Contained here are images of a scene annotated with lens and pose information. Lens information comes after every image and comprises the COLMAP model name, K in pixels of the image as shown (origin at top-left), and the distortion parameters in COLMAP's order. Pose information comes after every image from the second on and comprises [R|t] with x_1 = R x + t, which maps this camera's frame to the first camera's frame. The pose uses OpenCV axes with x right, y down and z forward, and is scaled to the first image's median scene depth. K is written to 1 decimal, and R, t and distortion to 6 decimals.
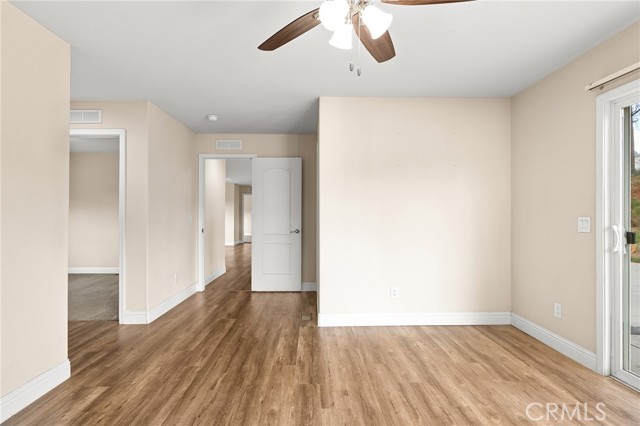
lens RADIAL K [[341.1, 0, 321.0], [0, 341.1, 213.4], [0, 0, 1]] dist [0.001203, 0.001134]
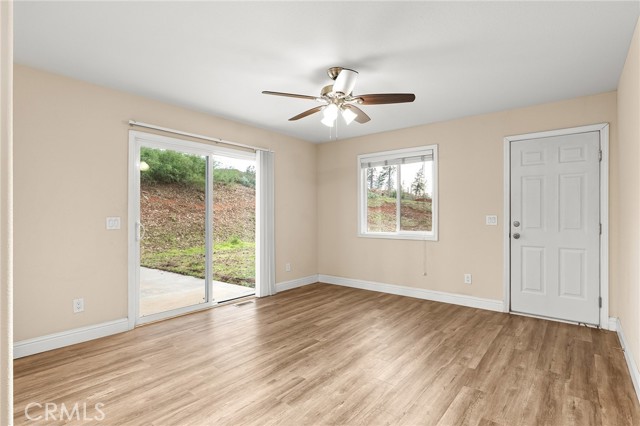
lens RADIAL K [[322.7, 0, 322.3], [0, 322.7, 213.6], [0, 0, 1]] dist [-0.018510, -0.001338]
pose [[-0.762896, 0.007816, 0.646474, -0.576041], [0.002801, 0.999958, -0.008783, 0.009091], [-0.646515, -0.004890, -0.762886, 1.373800]]
